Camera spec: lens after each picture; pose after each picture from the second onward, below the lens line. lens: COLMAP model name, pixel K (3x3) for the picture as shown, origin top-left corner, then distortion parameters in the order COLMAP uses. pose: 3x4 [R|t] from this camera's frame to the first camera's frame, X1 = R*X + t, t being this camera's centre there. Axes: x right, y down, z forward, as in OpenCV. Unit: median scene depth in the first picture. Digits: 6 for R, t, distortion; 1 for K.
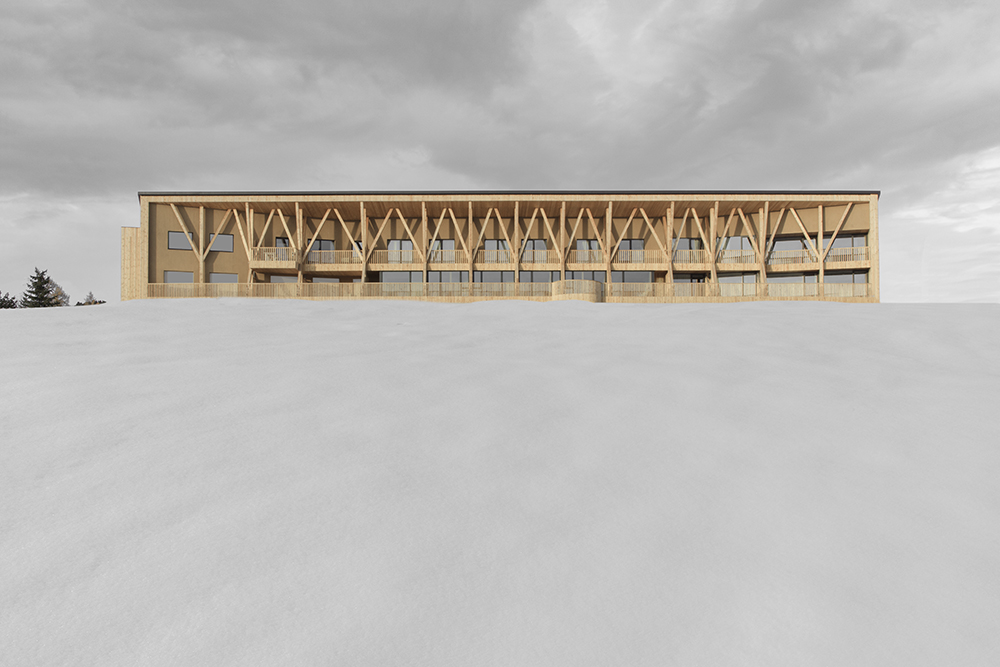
lens RADIAL K [[854.3, 0, 501.1], [0, 854.3, 331.9], [0, 0, 1]] dist [-0.001665, 0.000630]
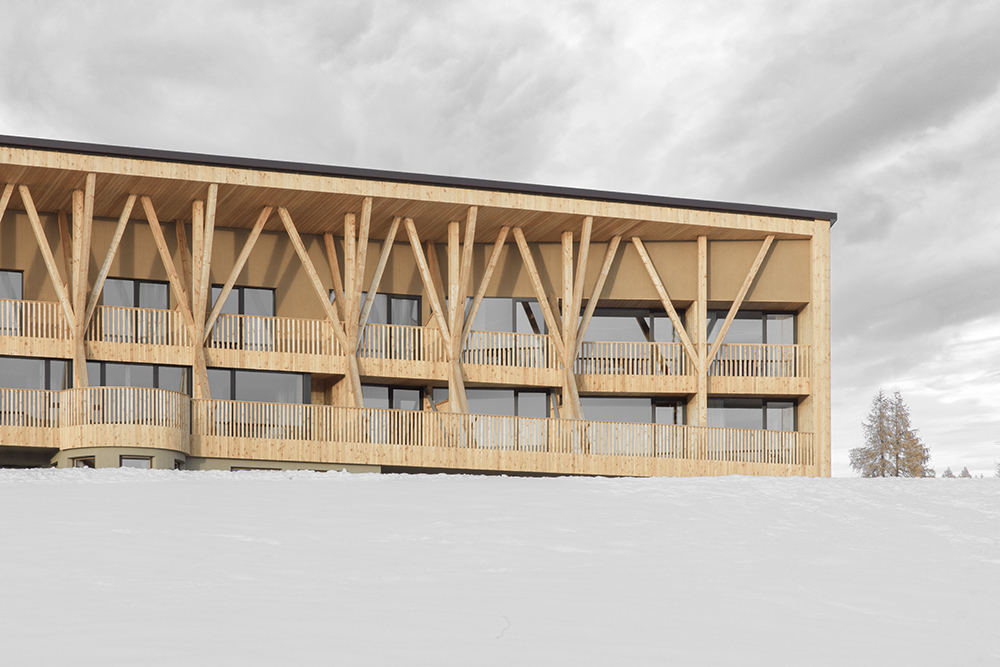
lens RADIAL K [[2327.1, 0, 498.5], [0, 2327.1, 337.3], [0, 0, 1]] dist [0.212598, 0.000000]
pose [[0.929644, 0.060931, 0.363387, -0.122227], [-0.031388, 0.995743, -0.086663, 0.000117], [-0.367121, 0.069159, 0.927599, 0.000233]]
